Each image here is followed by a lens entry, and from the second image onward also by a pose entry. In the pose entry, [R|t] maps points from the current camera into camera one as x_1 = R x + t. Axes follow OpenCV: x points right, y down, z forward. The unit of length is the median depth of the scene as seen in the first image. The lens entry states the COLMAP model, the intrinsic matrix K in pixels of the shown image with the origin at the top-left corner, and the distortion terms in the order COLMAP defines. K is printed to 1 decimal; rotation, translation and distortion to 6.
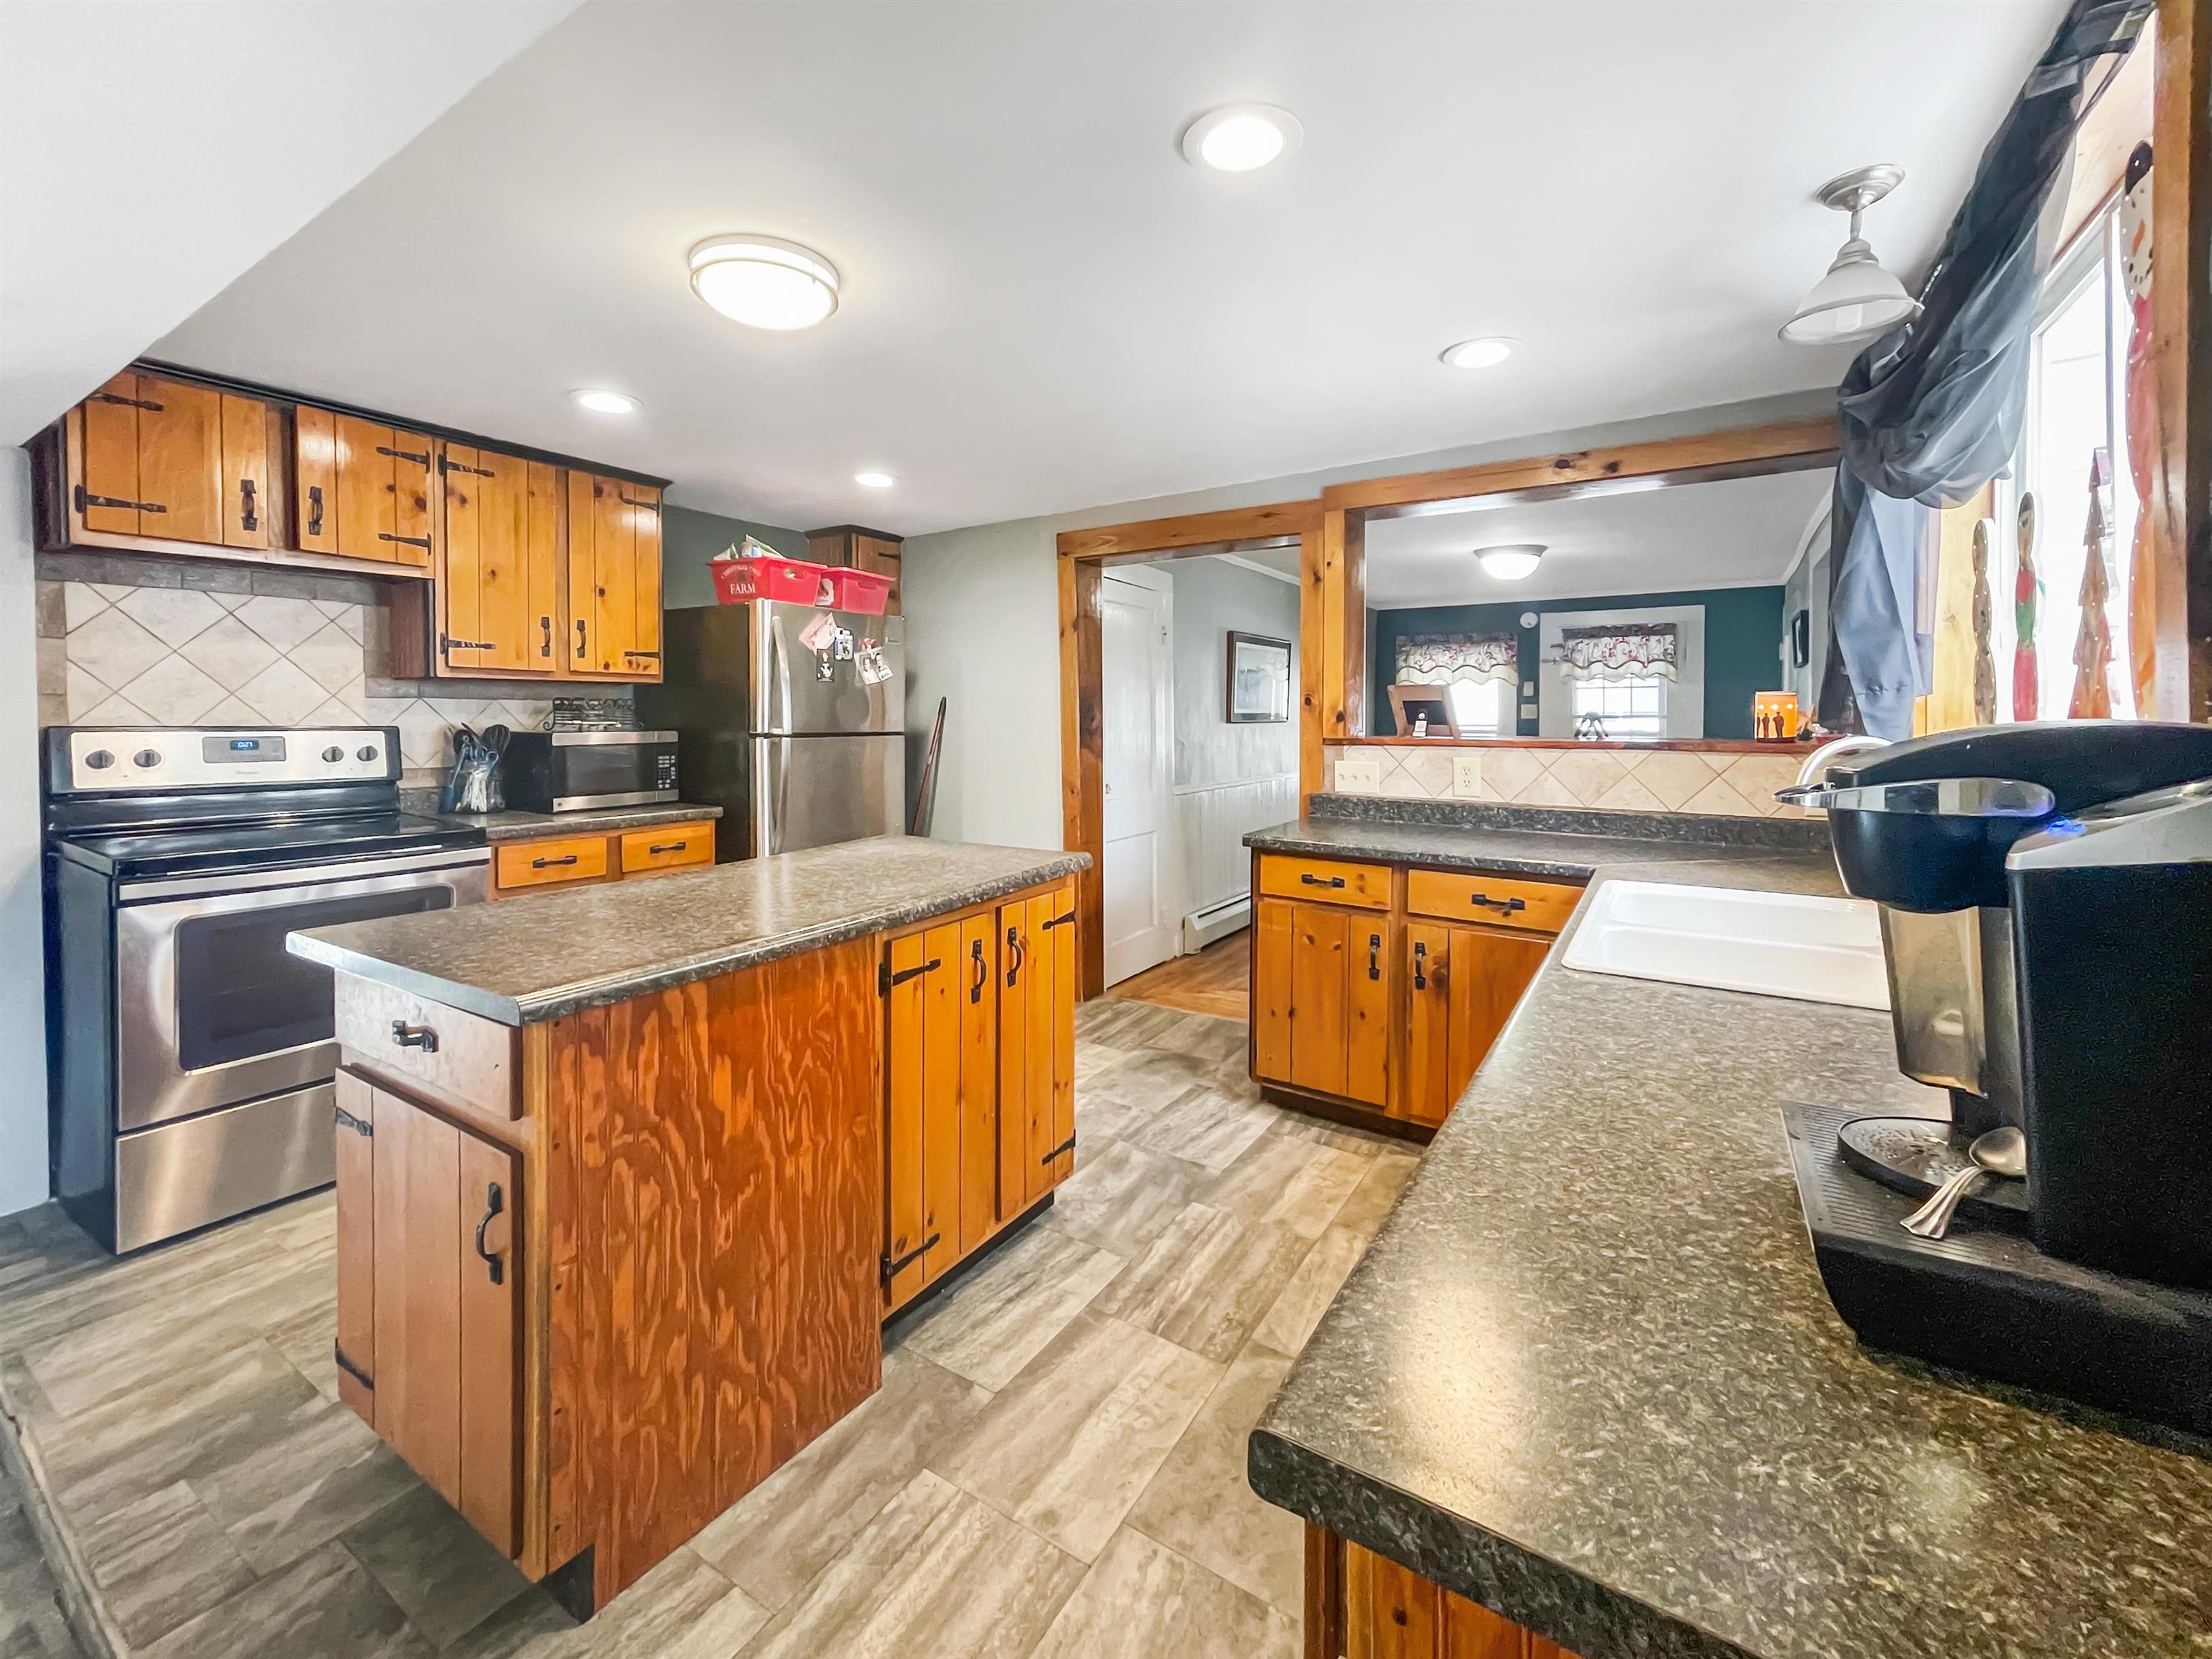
lens RADIAL K [[938.4, 0, 1109.4], [0, 938.4, 726.9], [0, 0, 1]] dist [0.001686, 0.001084]
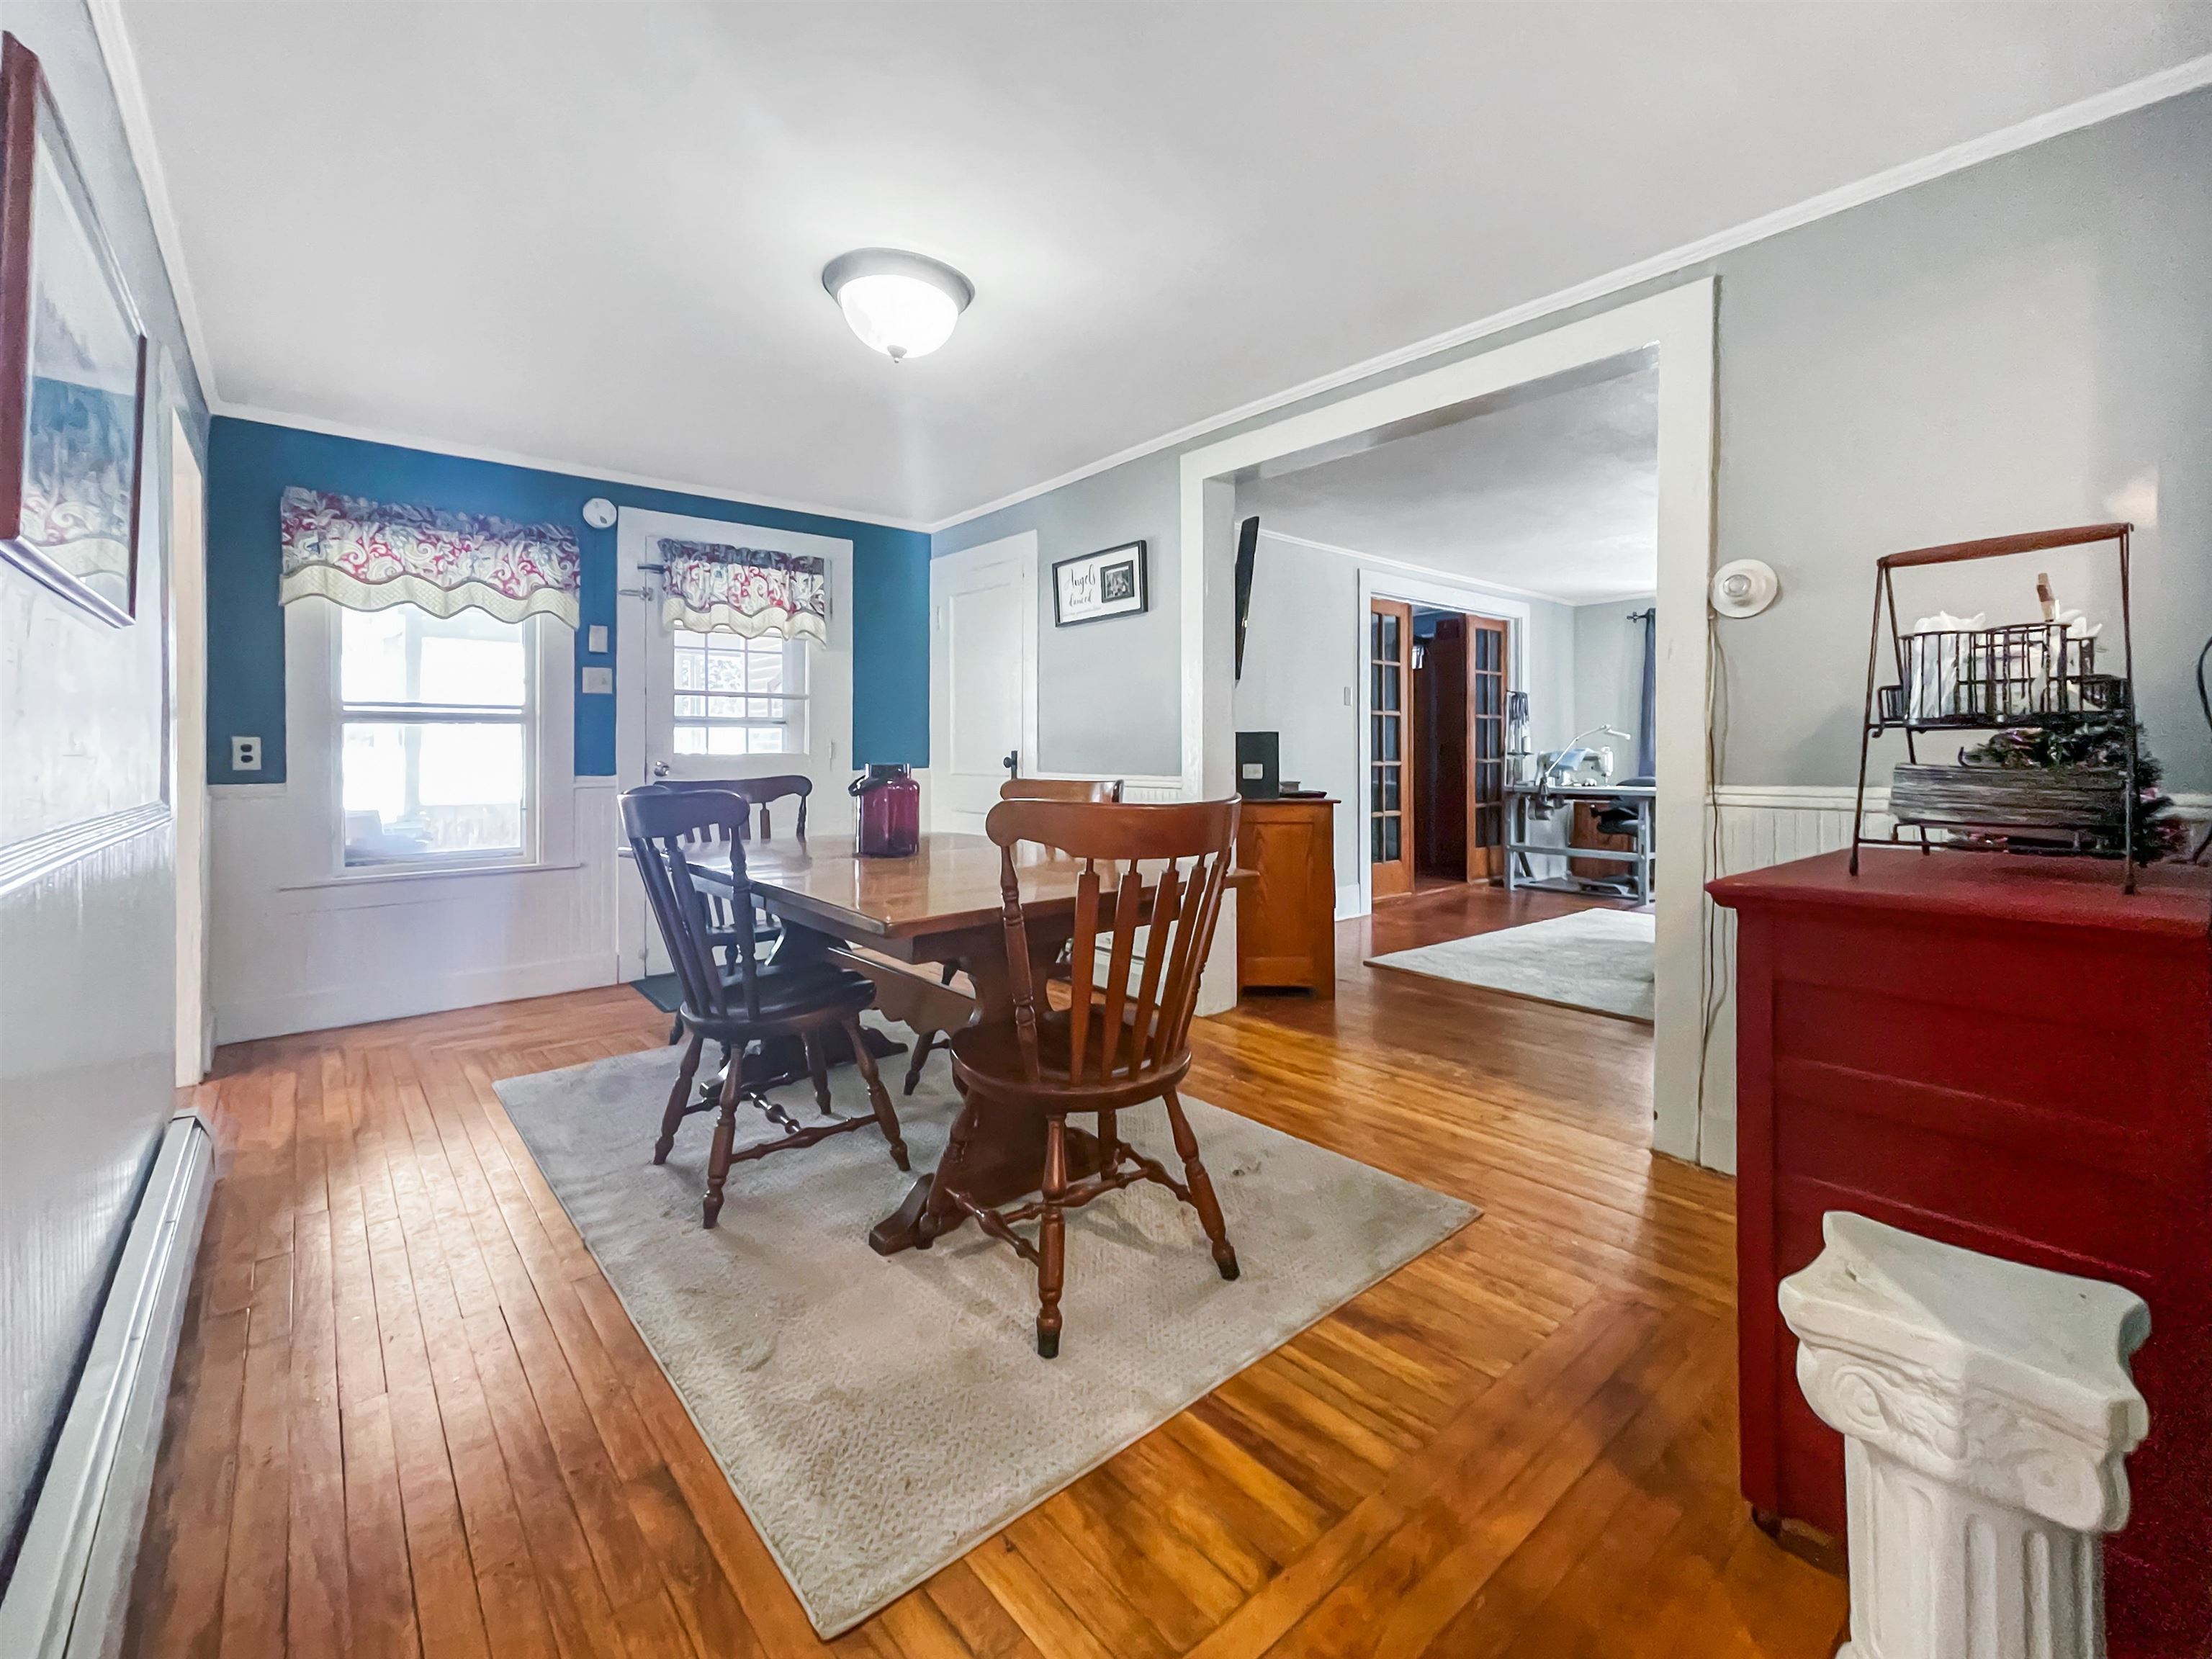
lens RADIAL K [[938.4, 0, 1089.2], [0, 938.4, 742.6], [0, 0, 1]] dist [0.001686, 0.001084]
pose [[0.301597, 0.006964, 0.953410, 0.024249], [0.013266, 0.999846, -0.011499, 0.073372], [-0.953343, 0.016116, 0.301458, 1.350148]]
